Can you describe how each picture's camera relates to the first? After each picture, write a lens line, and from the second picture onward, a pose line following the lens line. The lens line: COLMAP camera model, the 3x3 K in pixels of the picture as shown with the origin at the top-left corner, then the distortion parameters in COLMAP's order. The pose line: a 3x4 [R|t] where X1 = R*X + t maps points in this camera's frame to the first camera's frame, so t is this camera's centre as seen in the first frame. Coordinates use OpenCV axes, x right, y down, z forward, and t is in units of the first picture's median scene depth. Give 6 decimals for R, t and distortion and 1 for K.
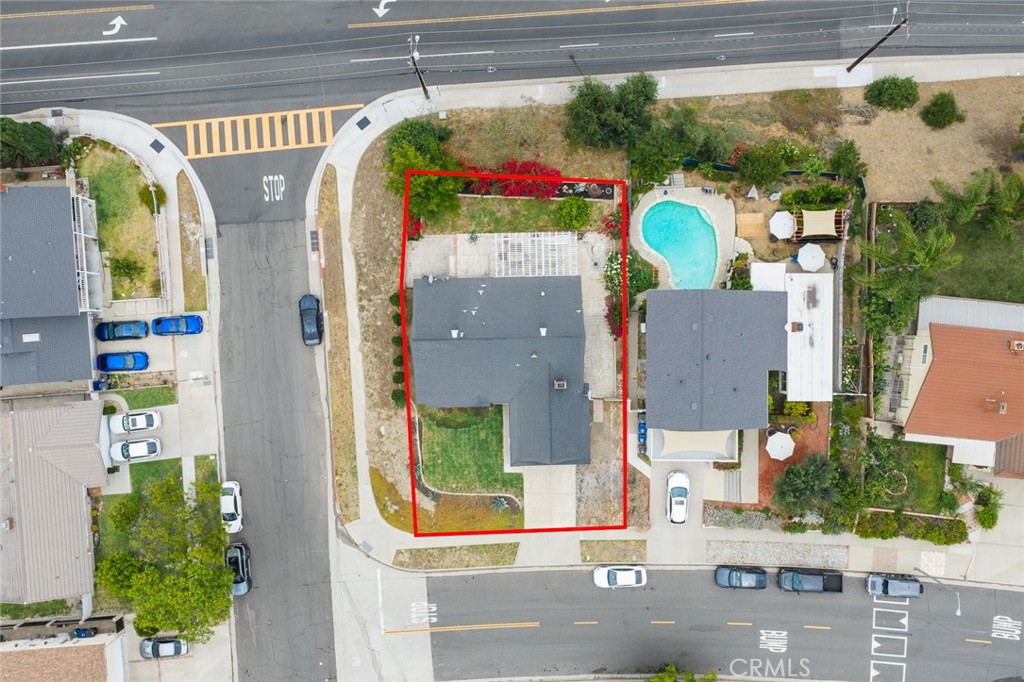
lens RADIAL K [[846.5, 0, 512.0], [0, 846.5, 341.0], [0, 0, 1]] dist [0.014114, -0.016968]
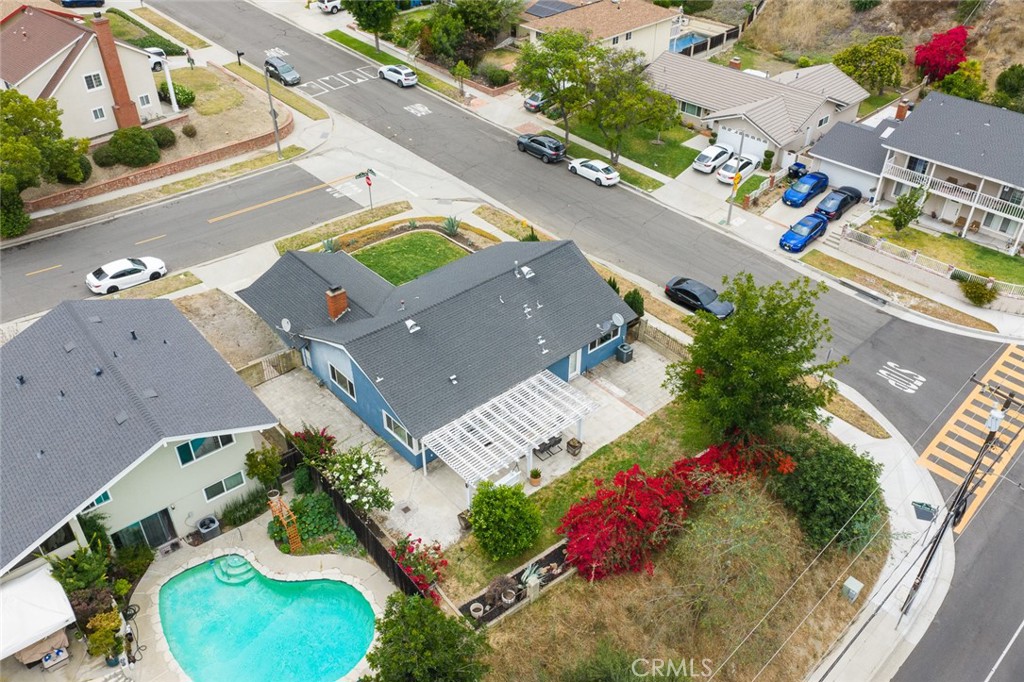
lens RADIAL K [[846.5, 0, 512.0], [0, 846.5, 341.0], [0, 0, 1]] dist [0.014114, -0.016968]
pose [[-0.767791, 0.379162, -0.516463, 0.261194], [-0.640696, -0.457493, 0.616611, -0.377990], [-0.002483, 0.804323, 0.594187, 0.612953]]
